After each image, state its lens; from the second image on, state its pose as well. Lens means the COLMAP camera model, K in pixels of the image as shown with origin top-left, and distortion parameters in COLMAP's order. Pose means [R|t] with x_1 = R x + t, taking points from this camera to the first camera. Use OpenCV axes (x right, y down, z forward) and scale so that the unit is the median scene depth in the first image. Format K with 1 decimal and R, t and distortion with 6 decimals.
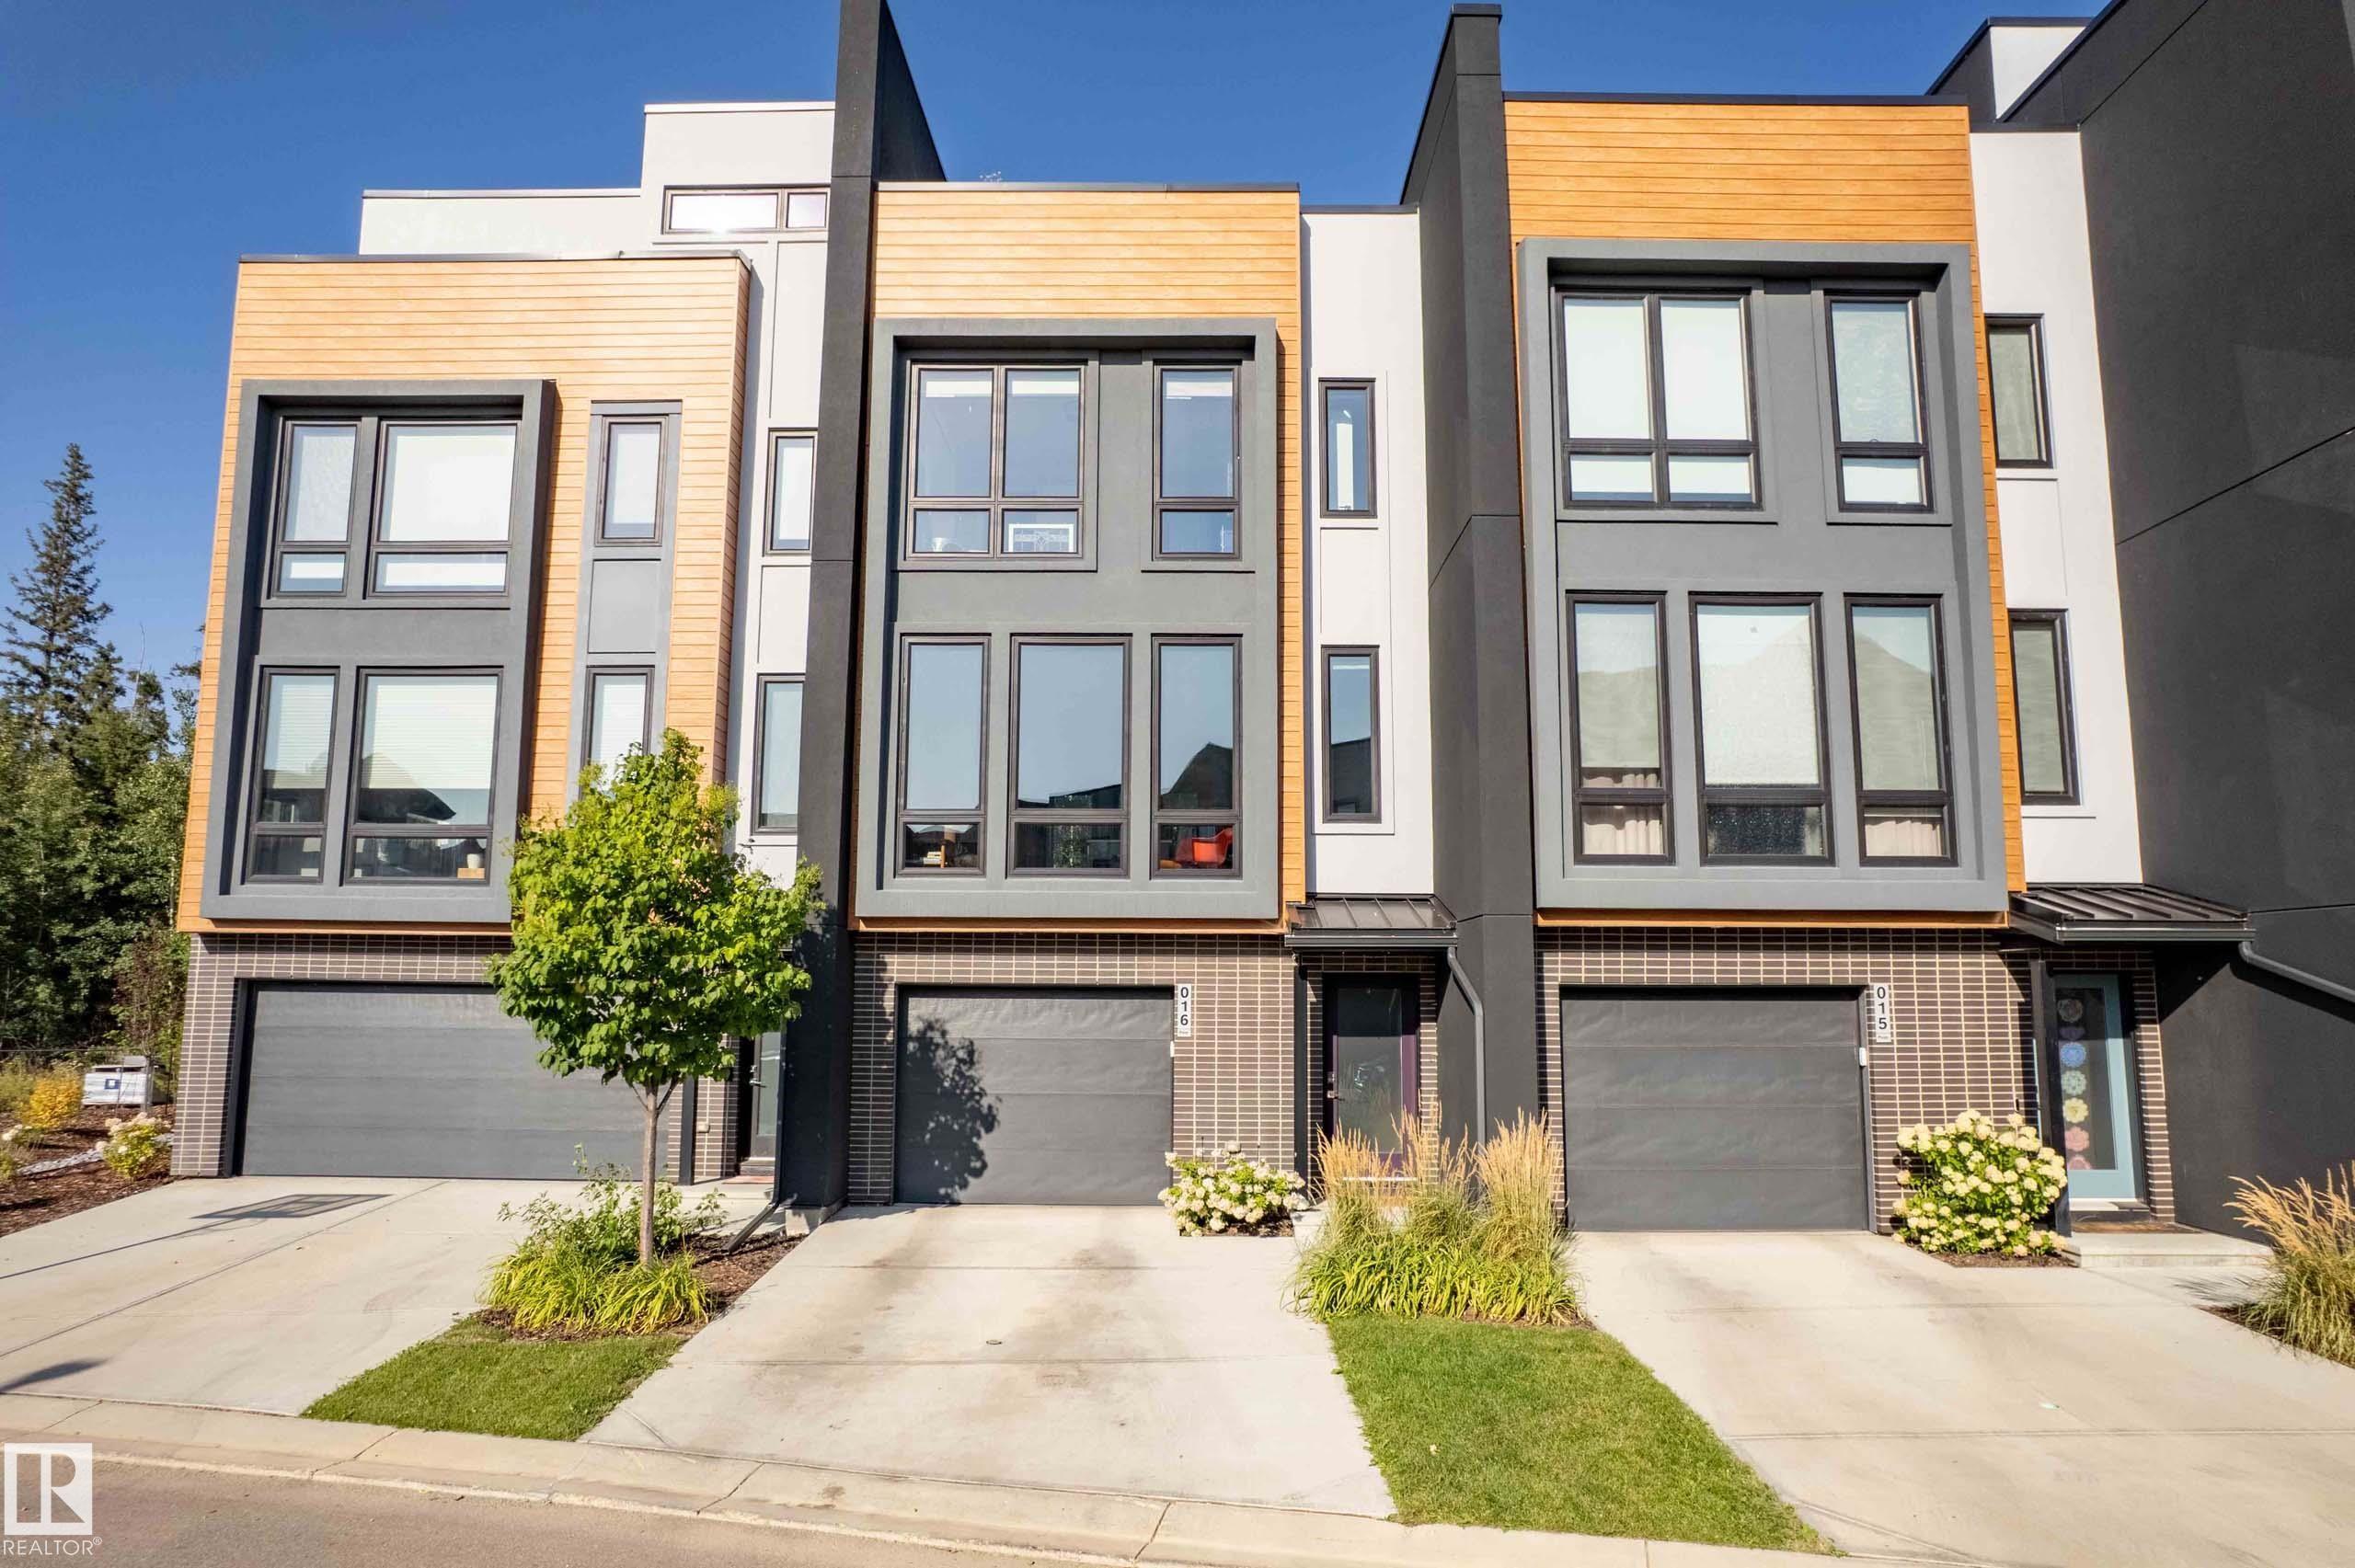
lens RADIAL K [[1505.5, 0, 1169.2], [0, 1505.5, 783.0], [0, 0, 1]] dist [-0.059740, 0.053751]
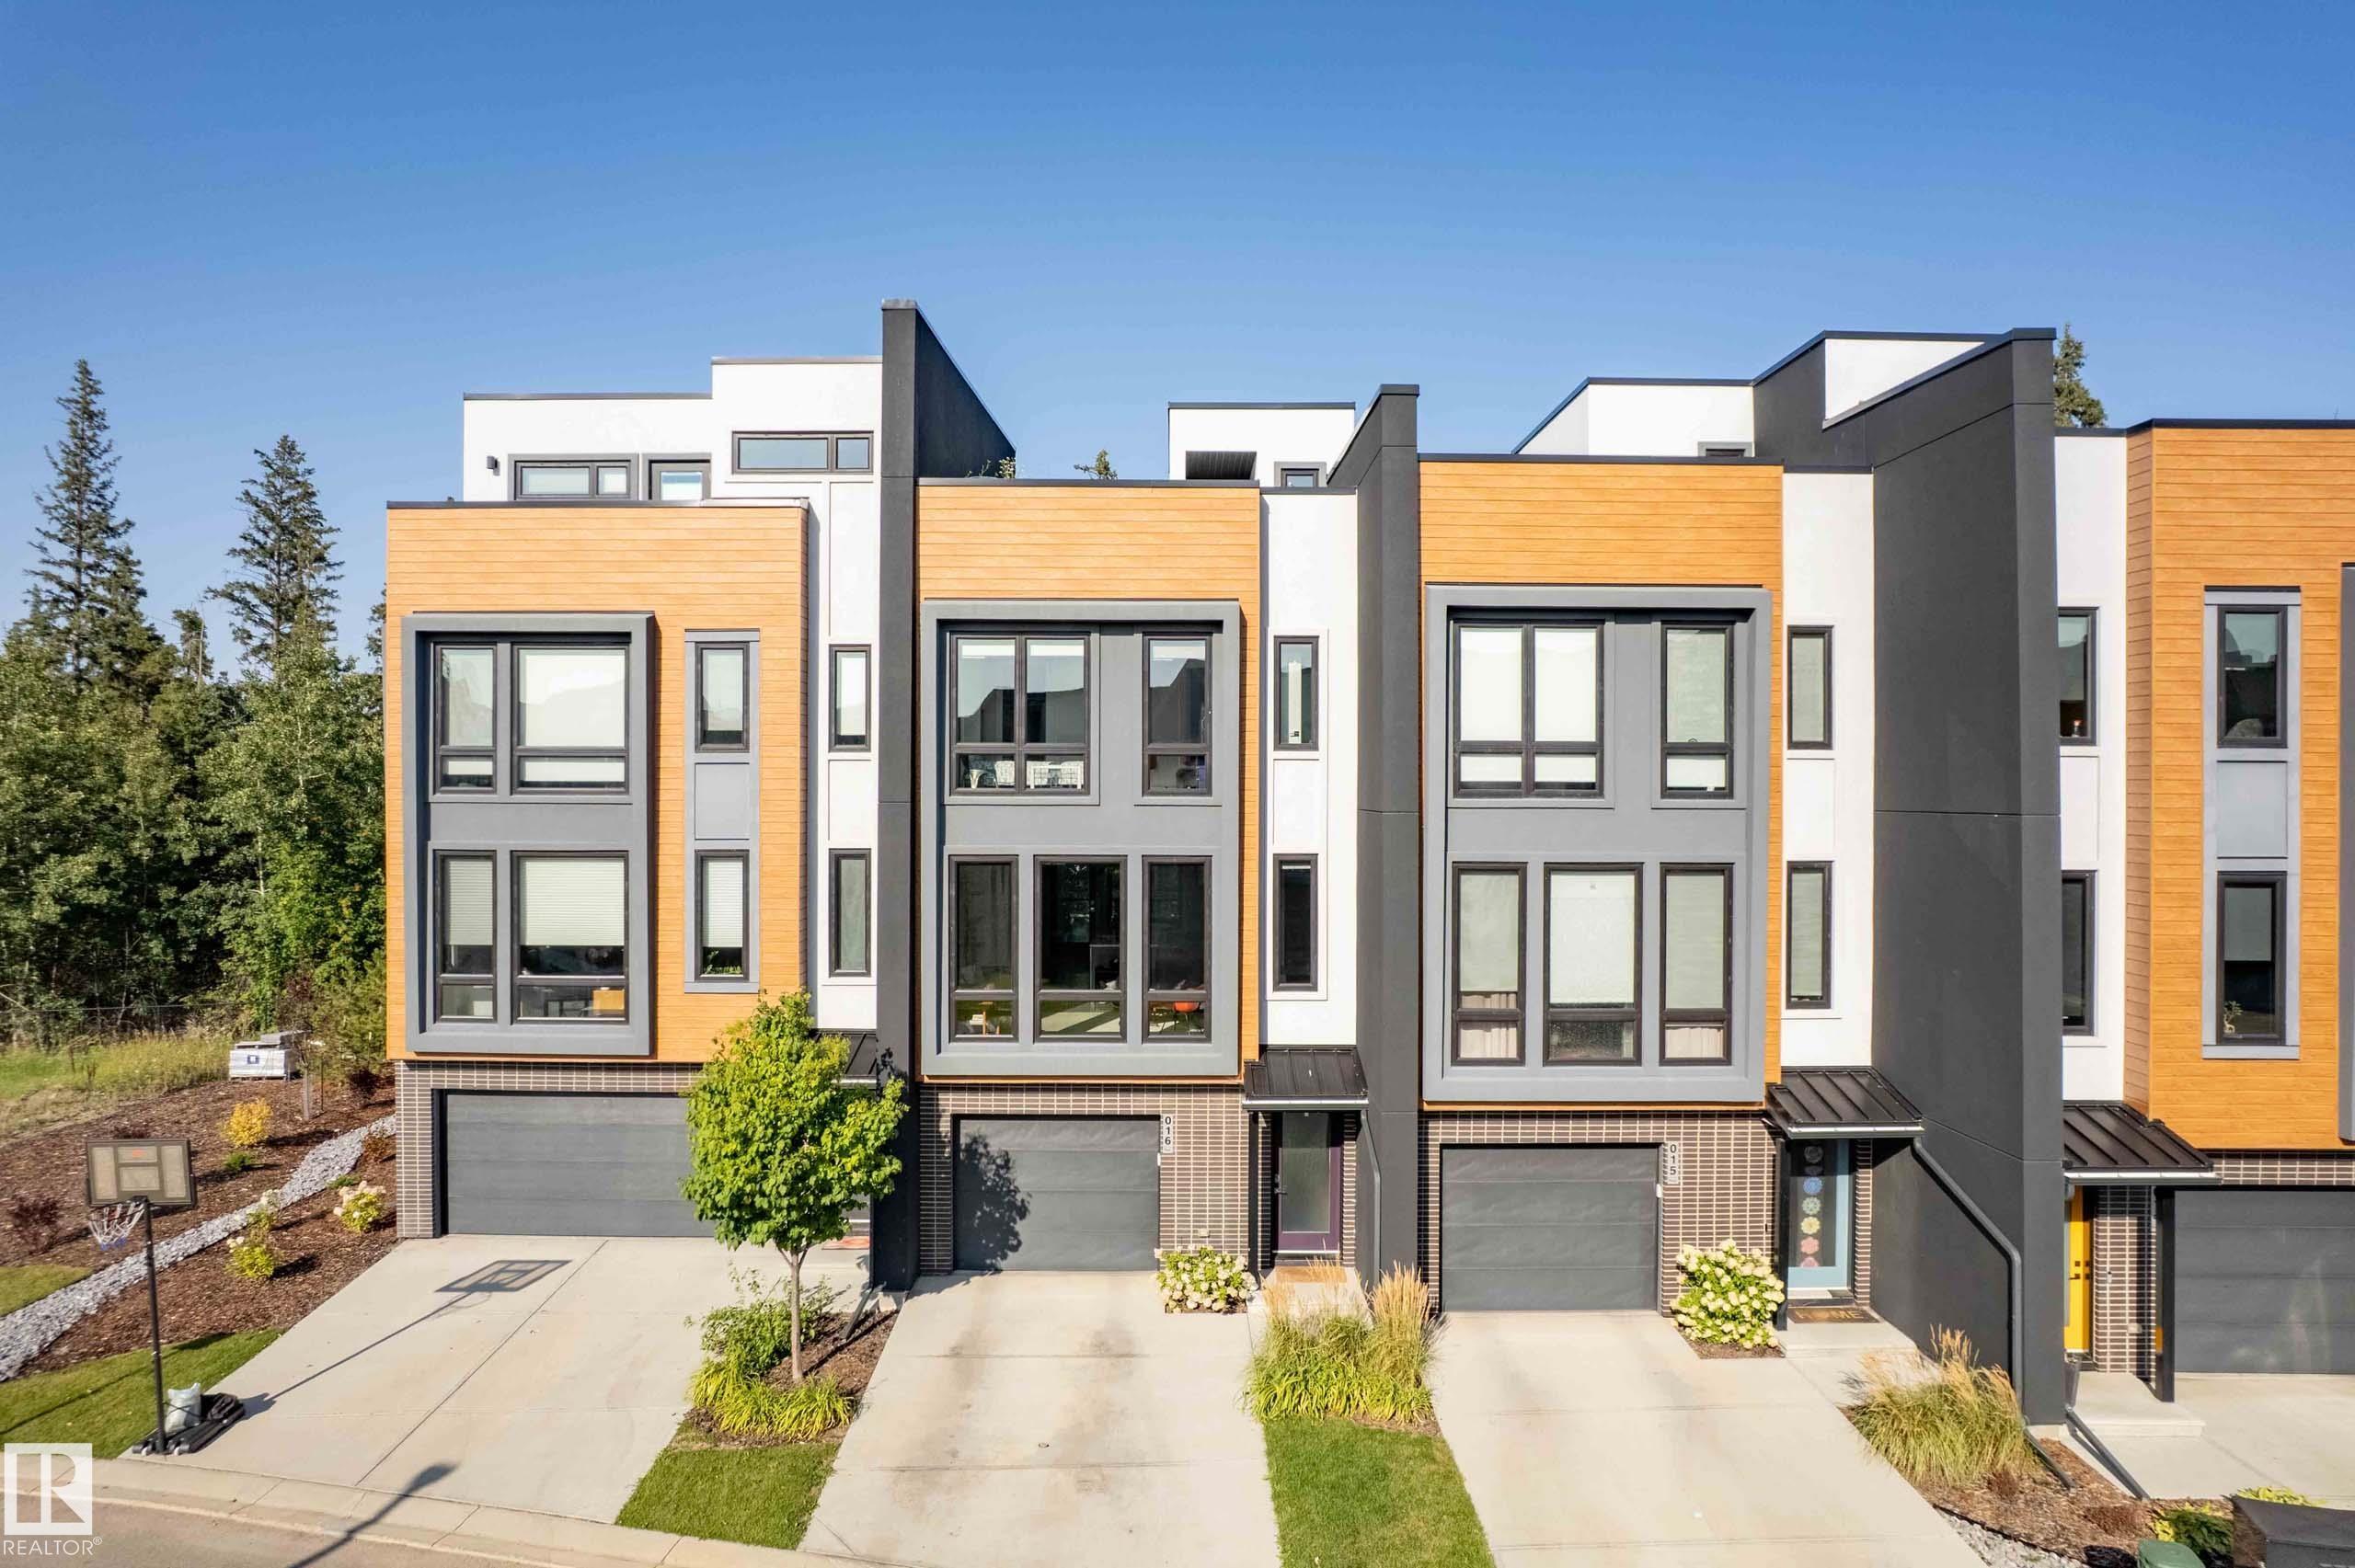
lens RADIAL K [[1505.5, 0, 1169.2], [0, 1505.5, 783.0], [0, 0, 1]] dist [-0.059740, 0.053751]
pose [[0.999920, -0.003051, 0.012243, -0.004052], [0.001373, 0.990876, 0.134771, -0.340967], [-0.012542, -0.134744, 0.990801, -0.284065]]
